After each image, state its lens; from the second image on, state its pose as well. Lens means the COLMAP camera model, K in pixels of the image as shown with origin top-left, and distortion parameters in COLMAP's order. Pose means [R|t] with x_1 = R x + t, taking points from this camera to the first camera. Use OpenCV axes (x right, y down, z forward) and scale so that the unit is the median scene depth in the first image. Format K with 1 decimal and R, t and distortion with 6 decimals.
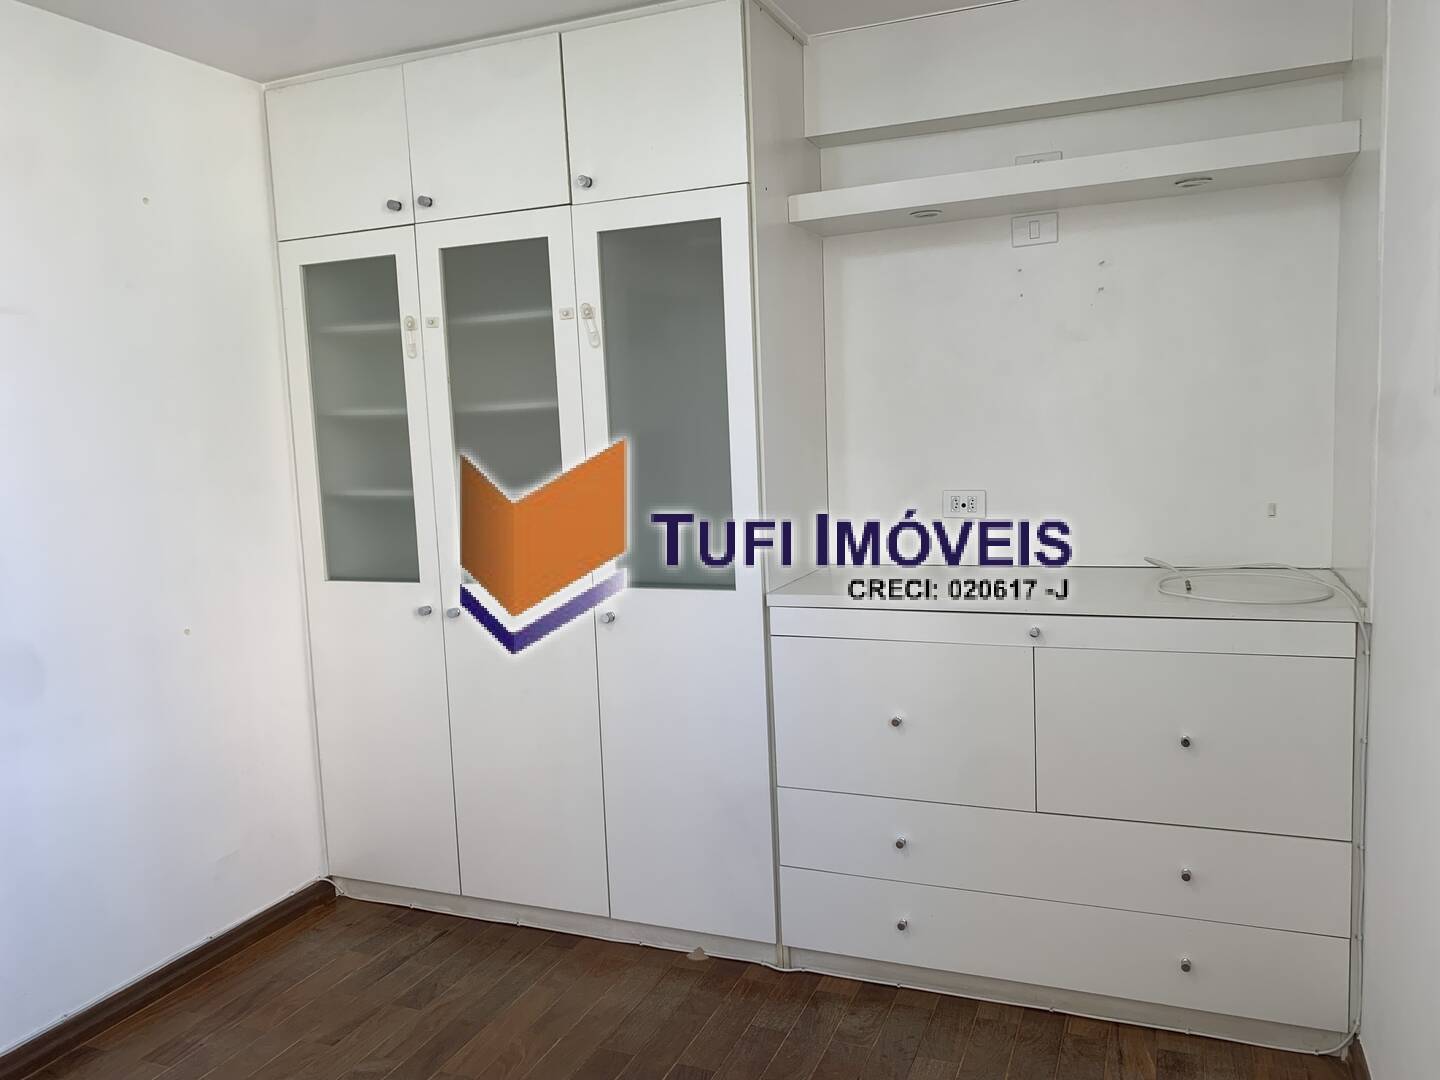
lens RADIAL K [[1124.9, 0, 720.3], [0, 1124.9, 529.9], [0, 0, 1]] dist [0.042975, -0.037291]
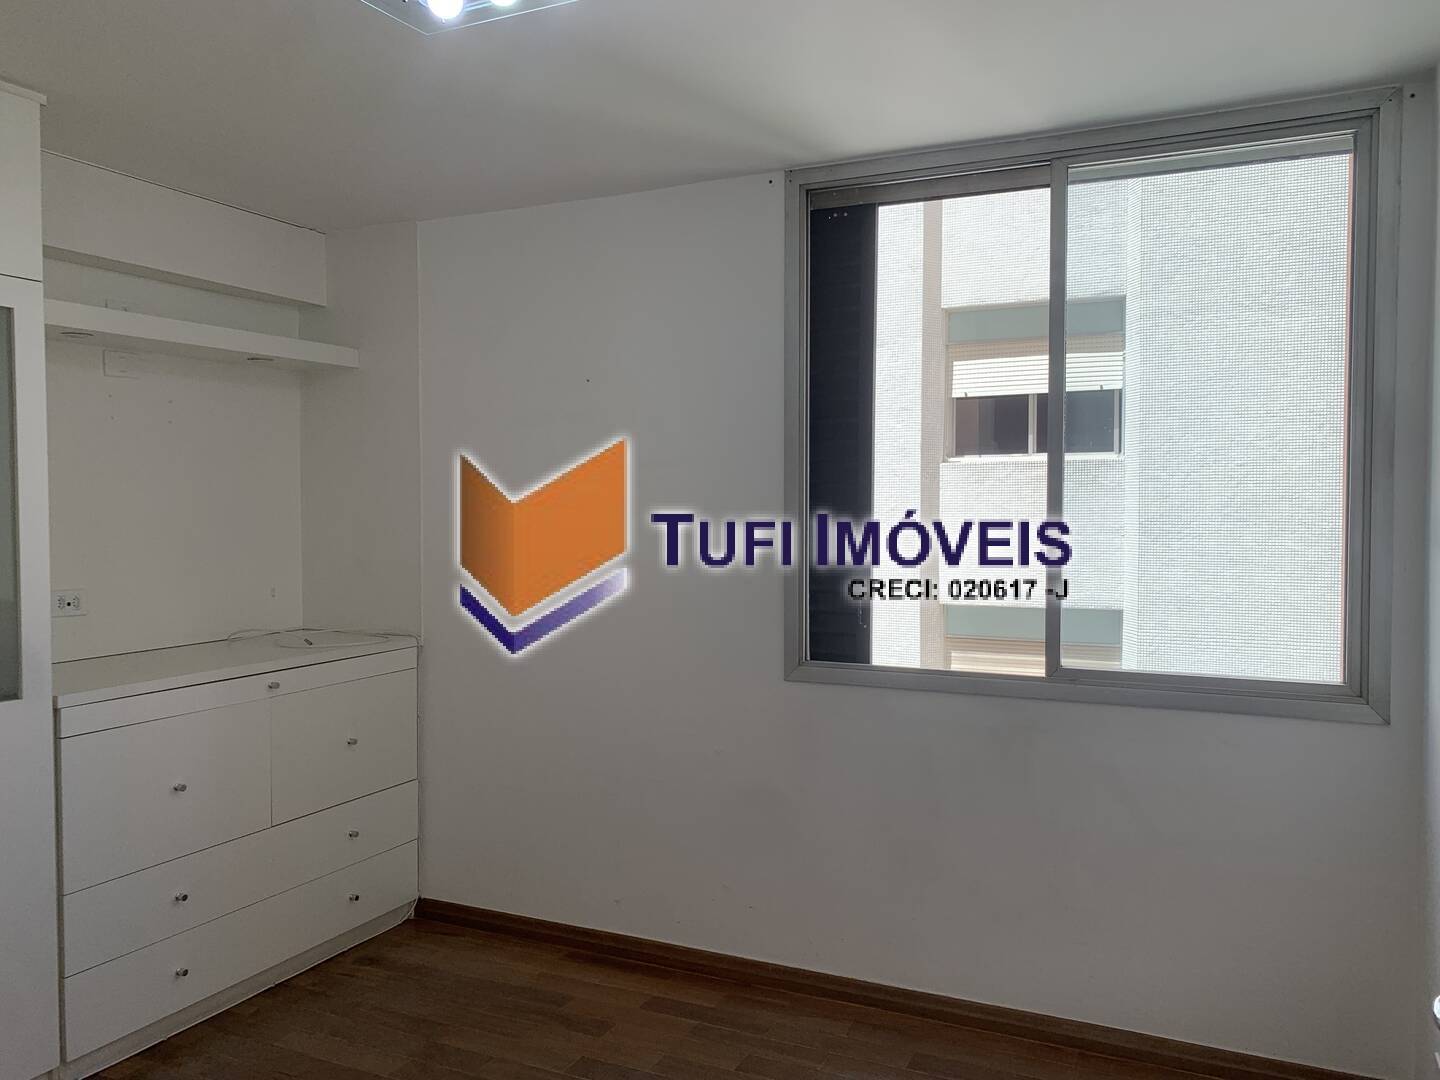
lens RADIAL K [[1124.9, 0, 722.4], [0, 1124.9, 544.7], [0, 0, 1]] dist [0.042975, -0.037291]
pose [[0.053643, 0.003687, 0.998553, -0.921583], [0.100227, 0.994923, -0.009058, -0.007075], [-0.993518, 0.100568, 0.053001, 0.365849]]
